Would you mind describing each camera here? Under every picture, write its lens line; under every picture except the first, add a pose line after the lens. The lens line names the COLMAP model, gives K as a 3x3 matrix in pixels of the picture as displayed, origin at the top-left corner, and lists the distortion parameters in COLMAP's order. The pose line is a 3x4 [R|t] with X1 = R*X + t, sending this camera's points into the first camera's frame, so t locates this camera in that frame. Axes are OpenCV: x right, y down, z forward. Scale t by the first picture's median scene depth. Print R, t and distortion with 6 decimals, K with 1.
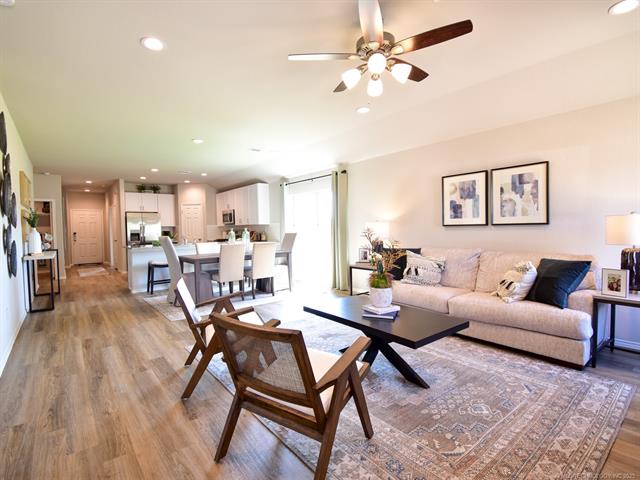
lens RADIAL K [[317.7, 0, 316.7], [0, 317.7, 237.7], [0, 0, 1]] dist [0.004246, -0.015622]
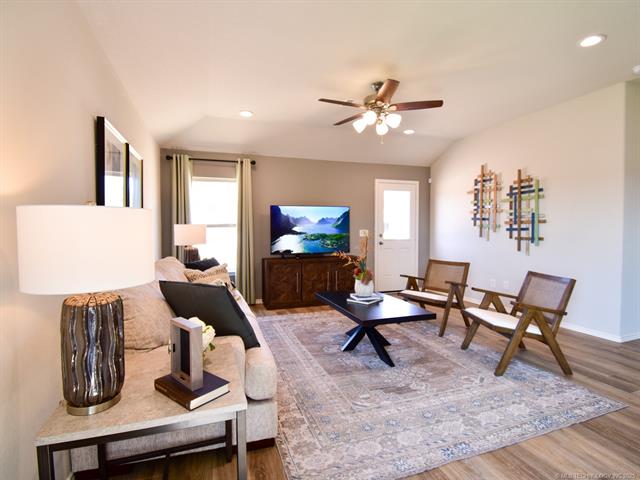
lens RADIAL K [[317.7, 0, 309.4], [0, 317.7, 239.7], [0, 0, 1]] dist [0.004246, -0.015622]
pose [[-0.933757, 0.005489, 0.357864, -0.021500], [0.028383, 0.997869, 0.058752, -0.045983], [-0.356779, 0.065017, -0.931923, 1.389254]]
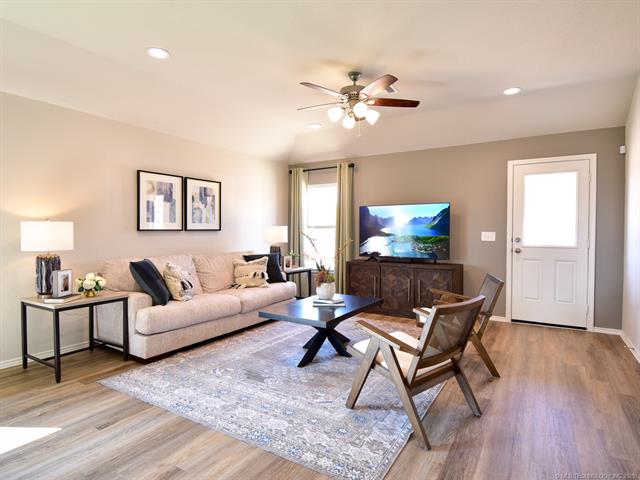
lens RADIAL K [[360.0, 0, 314.1], [0, 360.0, 239.8], [0, 0, 1]] dist [-0.002610, -0.006706]
pose [[-0.329250, -0.008259, 0.944207, -0.656852], [0.034528, 0.999188, 0.020780, -0.018553], [-0.943611, 0.039443, -0.328697, 0.938561]]
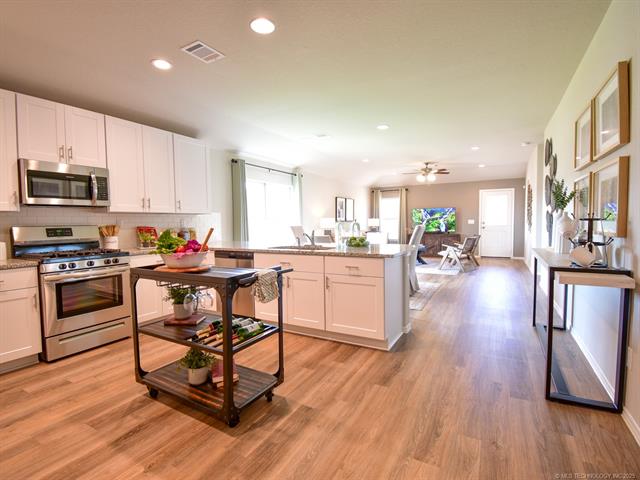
lens RADIAL K [[317.7, 0, 319.7], [0, 317.7, 238.6], [0, 0, 1]] dist [0.004246, -0.015622]
pose [[-0.379967, -0.024771, 0.924668, -1.528075], [0.048781, 0.997714, 0.046773, -0.027287], [-0.923713, 0.062879, -0.377890, 1.992997]]
